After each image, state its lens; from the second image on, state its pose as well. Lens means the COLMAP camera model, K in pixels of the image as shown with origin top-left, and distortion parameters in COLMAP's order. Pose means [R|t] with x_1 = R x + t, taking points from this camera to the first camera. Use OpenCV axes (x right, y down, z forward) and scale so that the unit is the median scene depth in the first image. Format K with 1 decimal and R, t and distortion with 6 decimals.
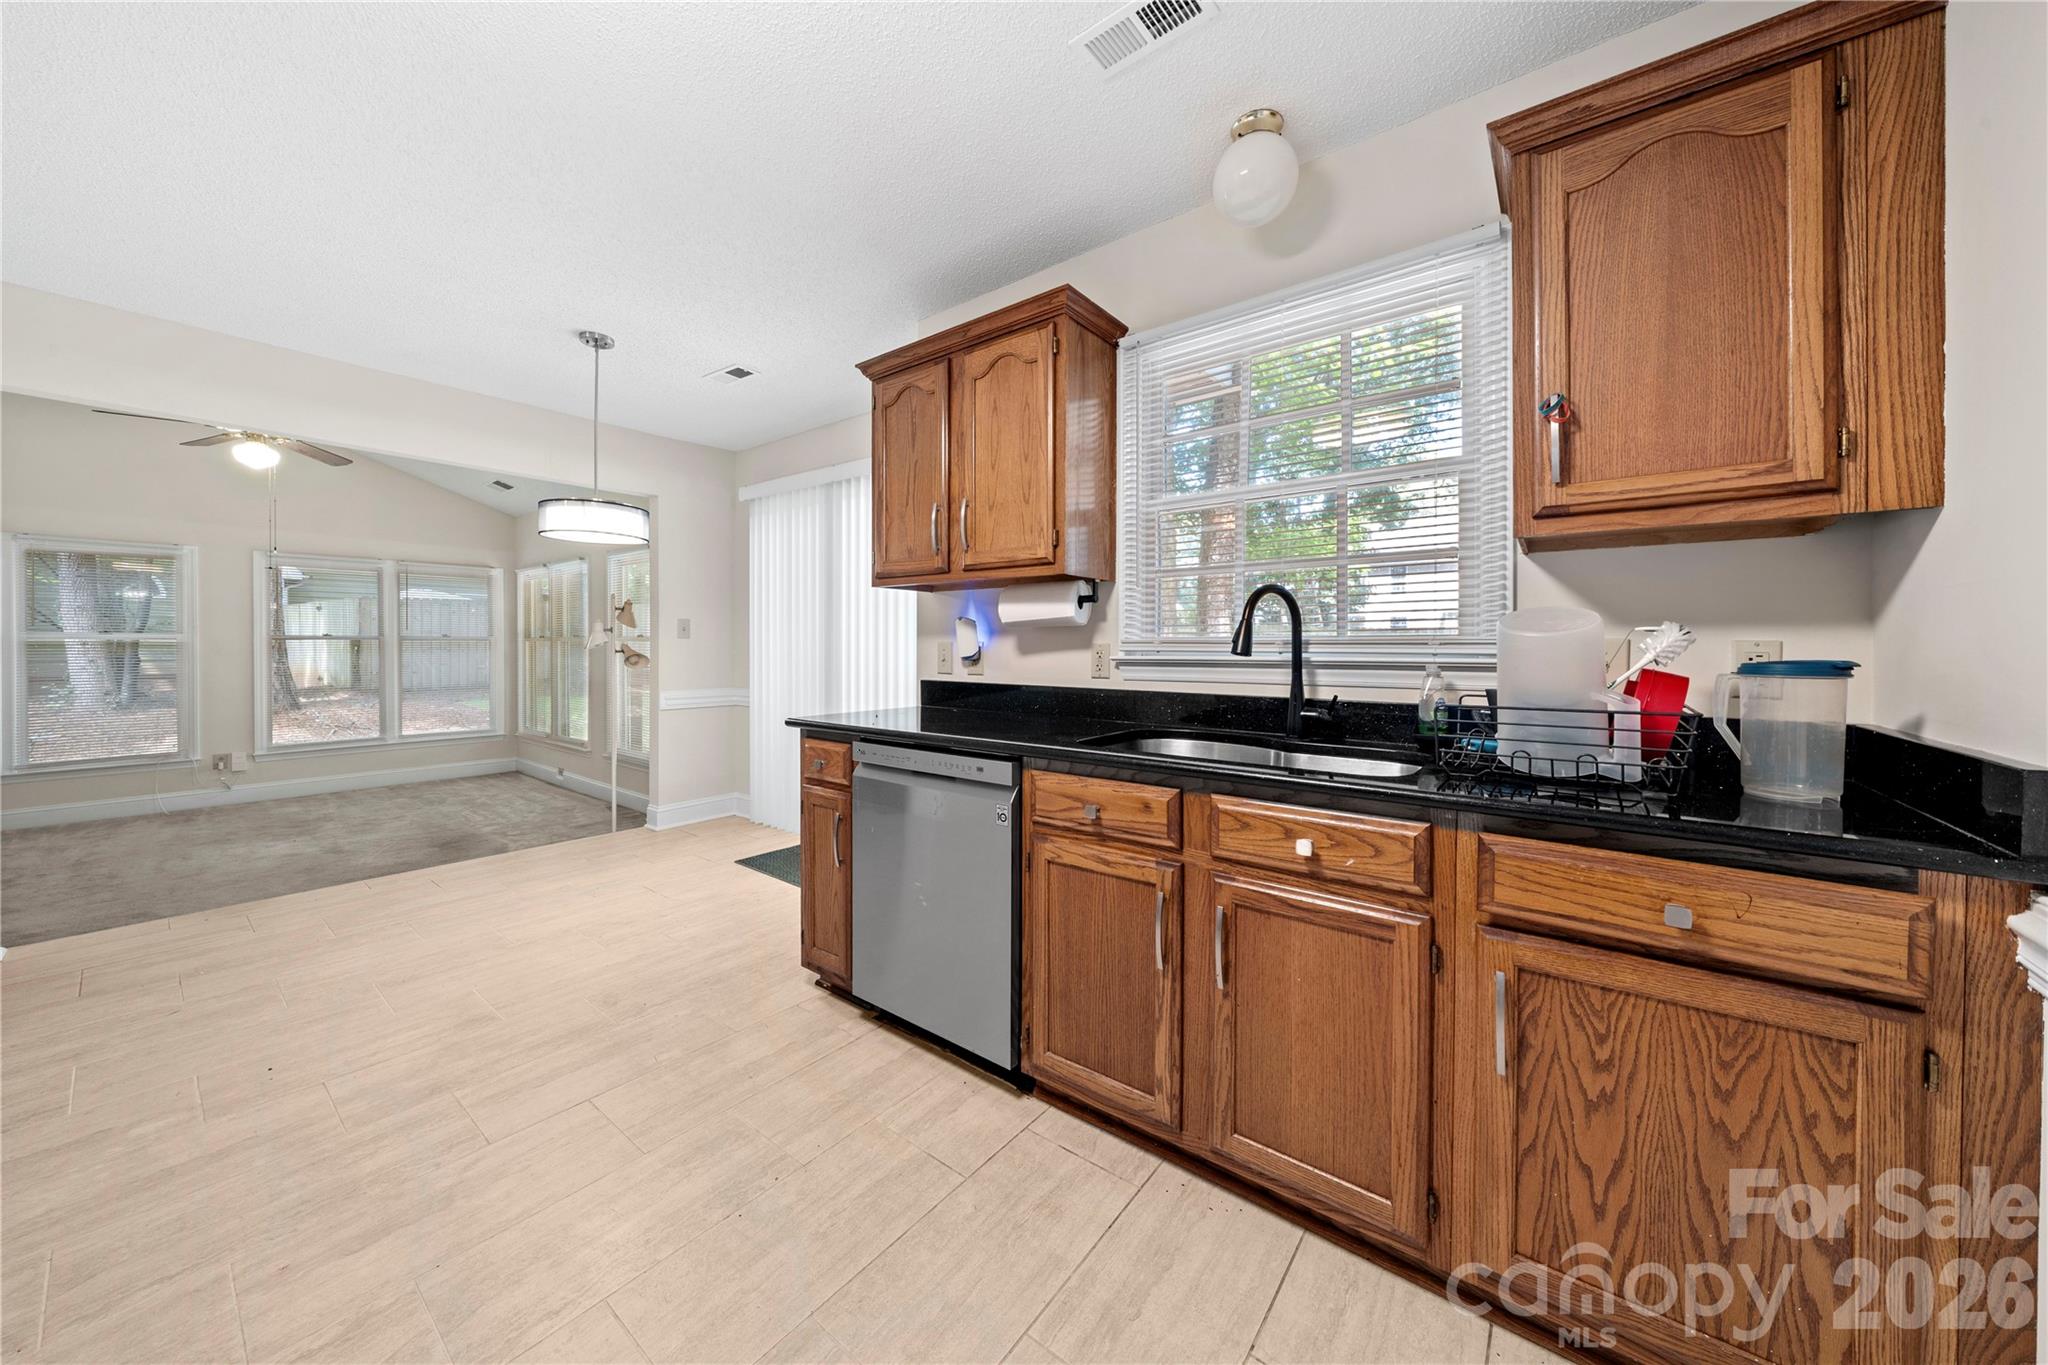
lens RADIAL K [[710.9, 0, 997.2], [0, 710.9, 648.7], [0, 0, 1]] dist [-0.001740, -0.000104]
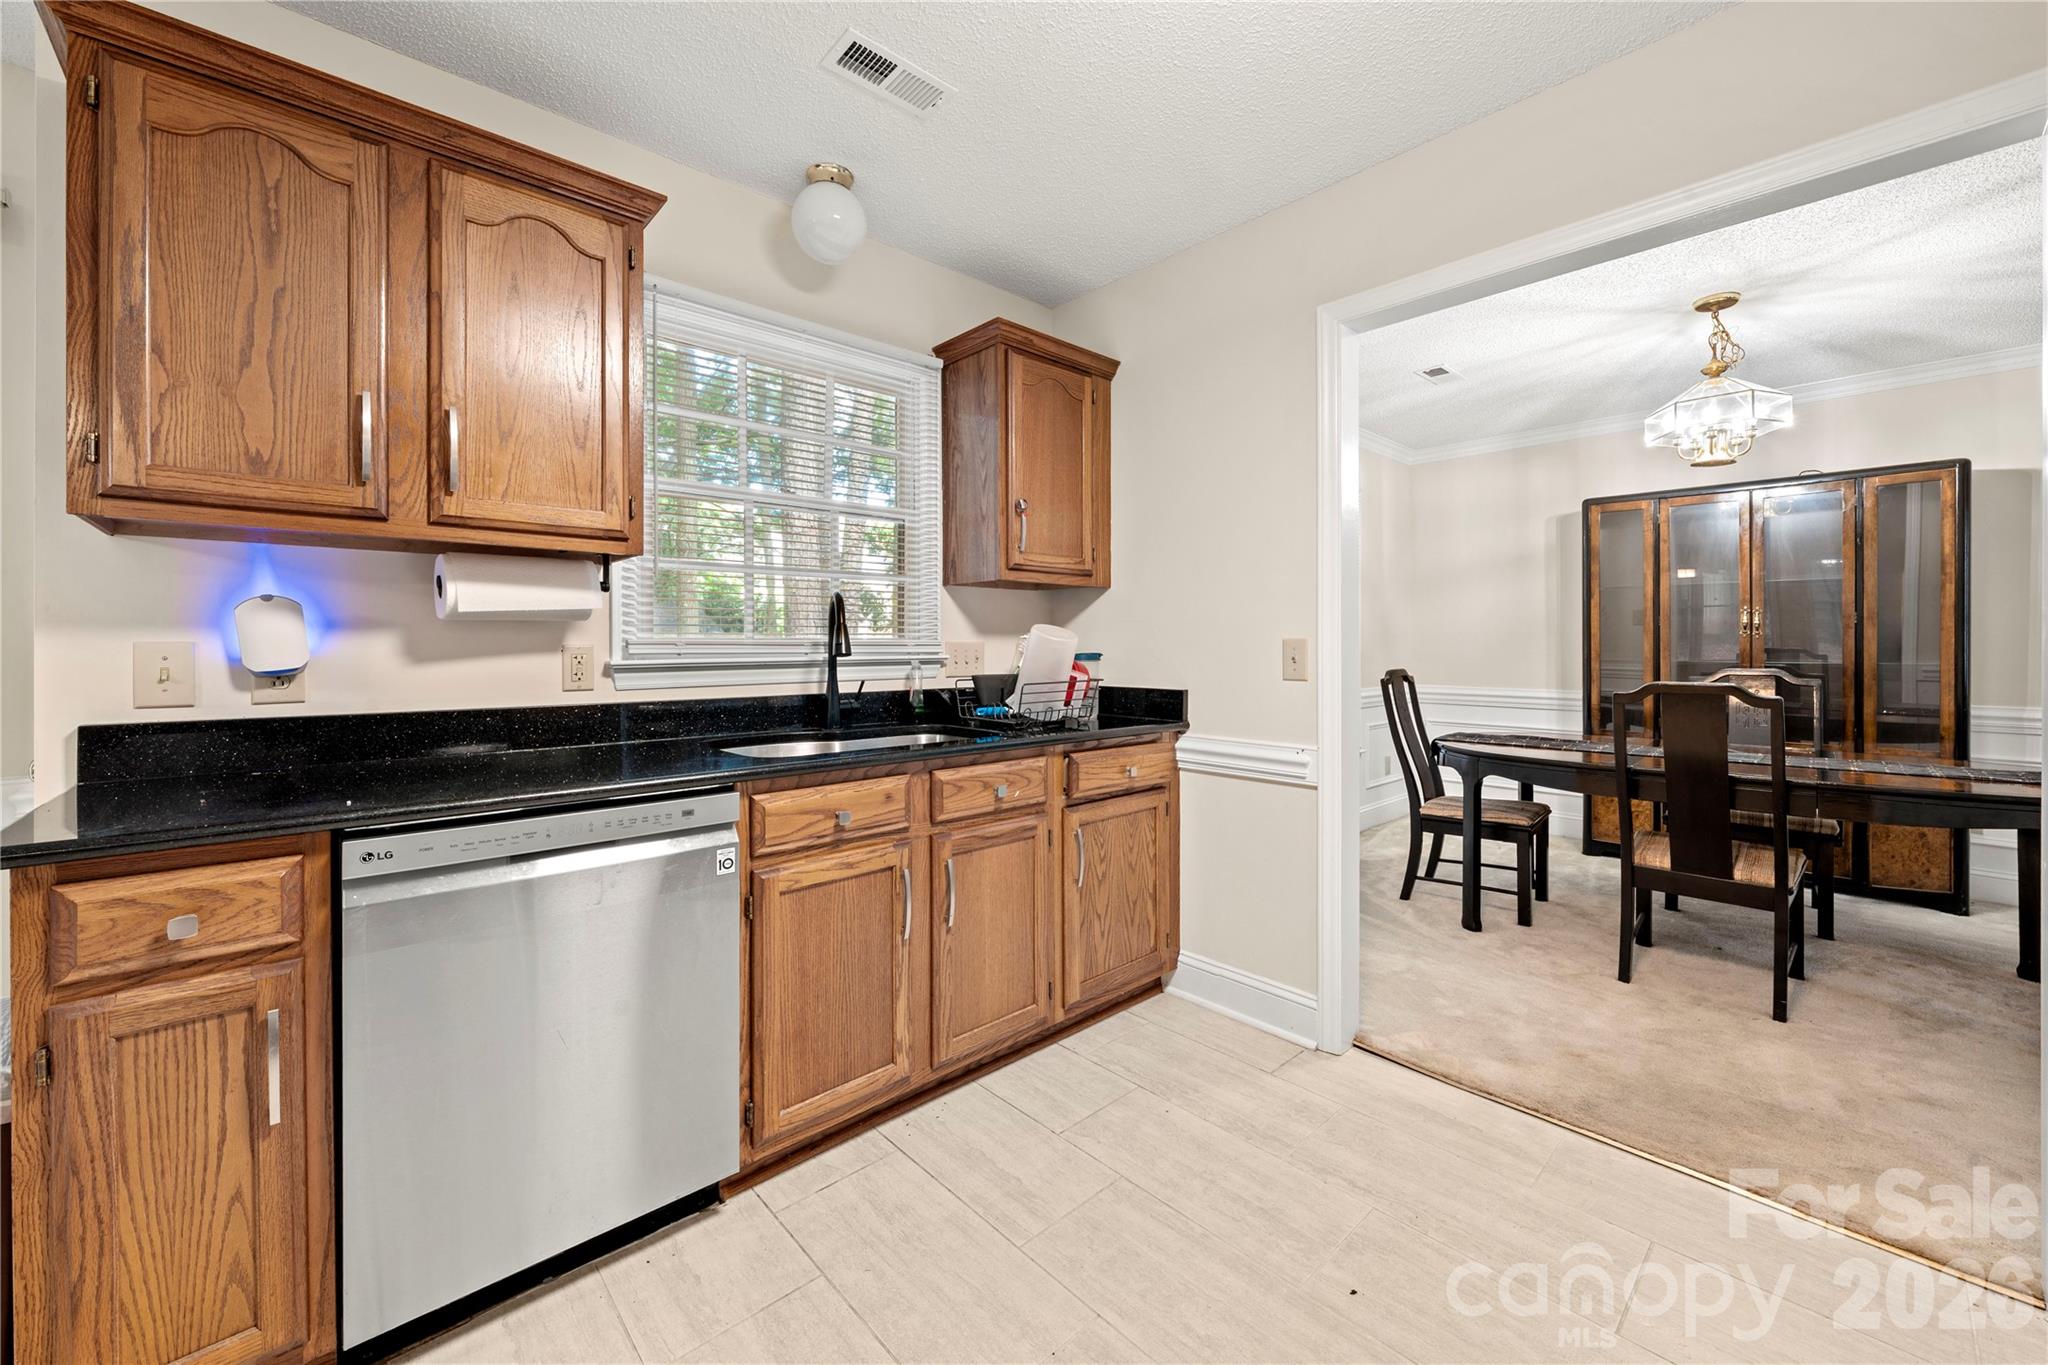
lens RADIAL K [[791.8, 0, 1031.9], [0, 791.8, 646.0], [0, 0, 1]] dist [-0.001646, -0.000056]
pose [[0.145479, -0.001461, 0.989360, -0.712827], [0.007206, 0.999974, 0.000417, -0.003871], [-0.989335, 0.007068, 0.145486, 0.460624]]
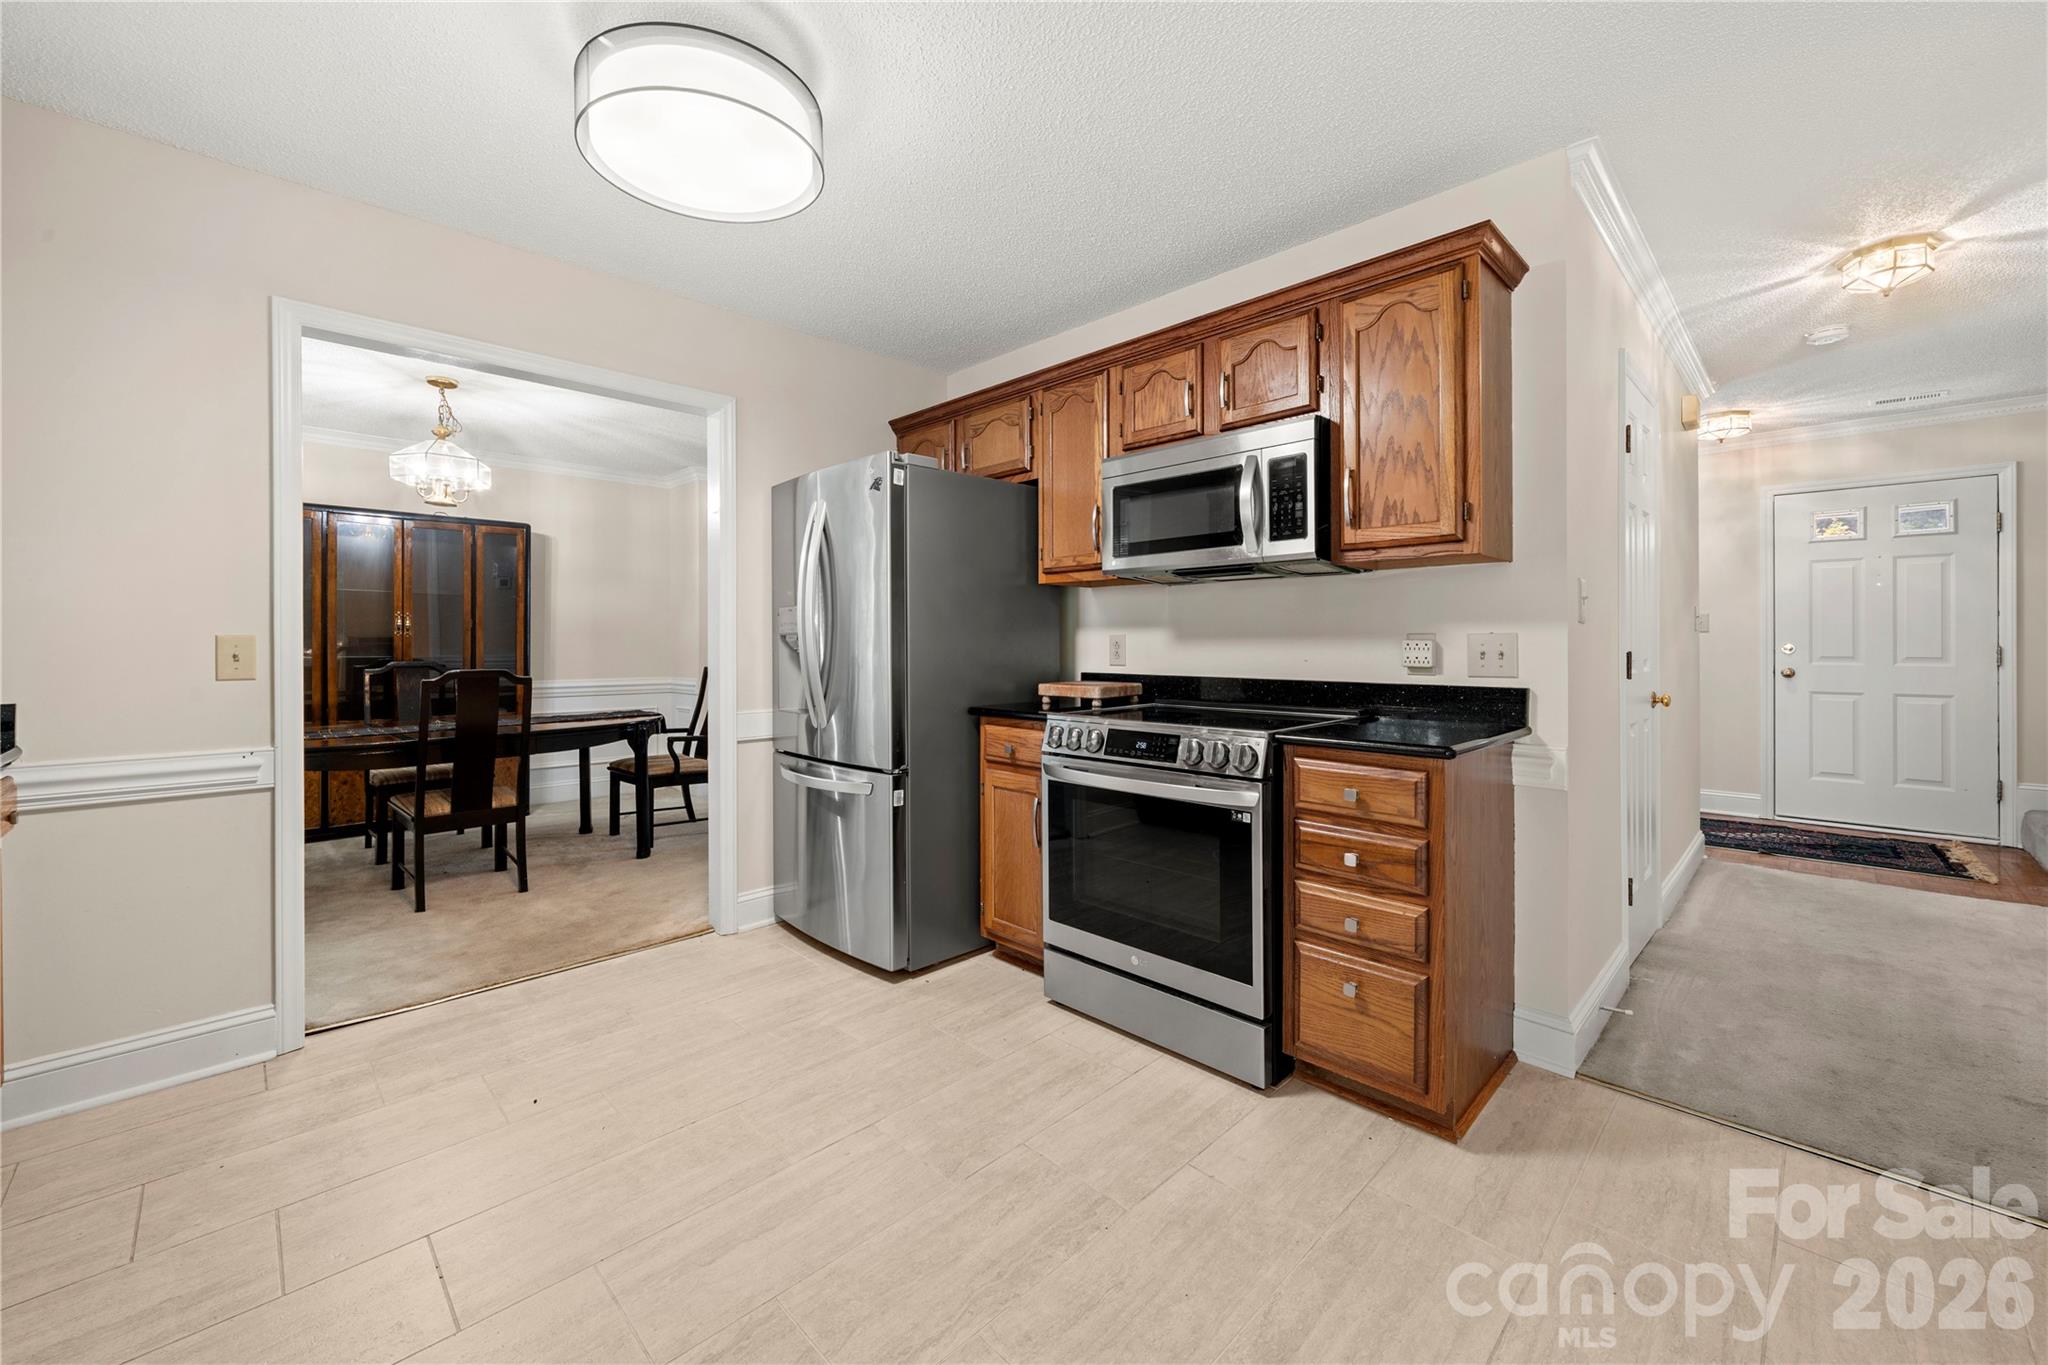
lens RADIAL K [[817.2, 0, 996.0], [0, 817.2, 647.5], [0, 0, 1]] dist [0.001305, -0.001072]
pose [[-0.990588, 0.000297, 0.136876, -0.686795], [0.001941, 0.999928, 0.011879, -0.005330], [-0.136863, 0.012033, -0.990517, 1.197069]]
